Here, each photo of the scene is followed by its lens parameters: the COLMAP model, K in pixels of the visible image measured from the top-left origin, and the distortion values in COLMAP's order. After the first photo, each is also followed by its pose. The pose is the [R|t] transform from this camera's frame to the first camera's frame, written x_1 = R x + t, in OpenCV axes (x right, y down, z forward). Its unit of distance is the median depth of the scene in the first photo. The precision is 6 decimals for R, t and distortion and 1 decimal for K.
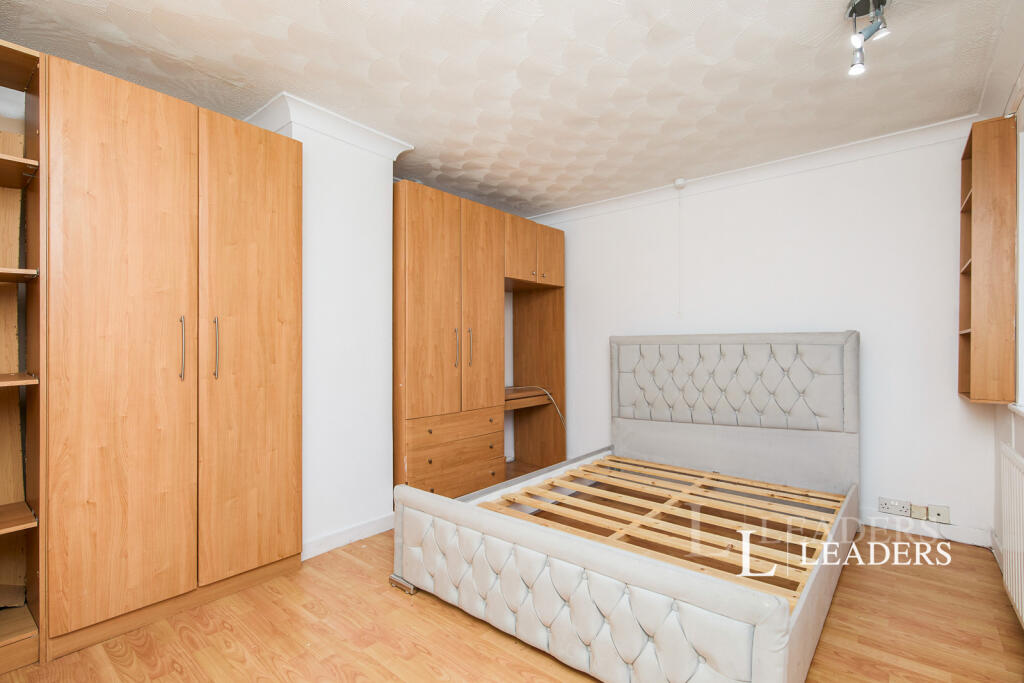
lens RADIAL K [[467.4, 0, 512.0], [0, 467.4, 341.5], [0, 0, 1]] dist [-0.000929, 0.000053]
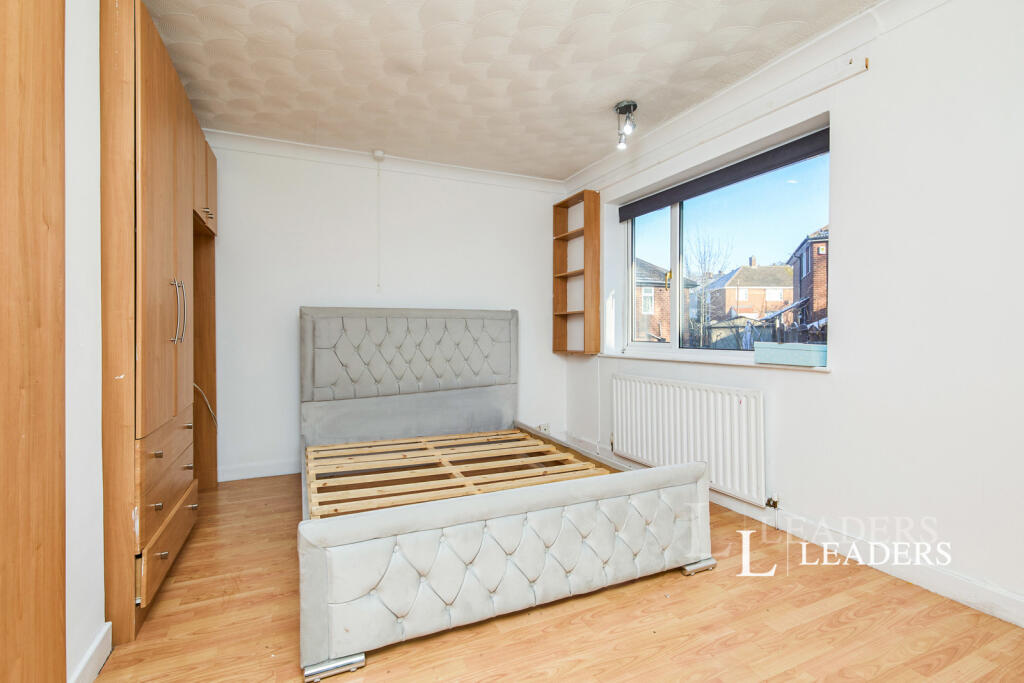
lens RADIAL K [[486.6, 0, 515.7], [0, 486.6, 330.1], [0, 0, 1]] dist [-0.001339, 0.000049]
pose [[0.424319, 0.004135, 0.905504, -0.506627], [-0.010278, 0.999947, 0.000250, 0.032229], [-0.905455, -0.009413, 0.424339, 0.333569]]
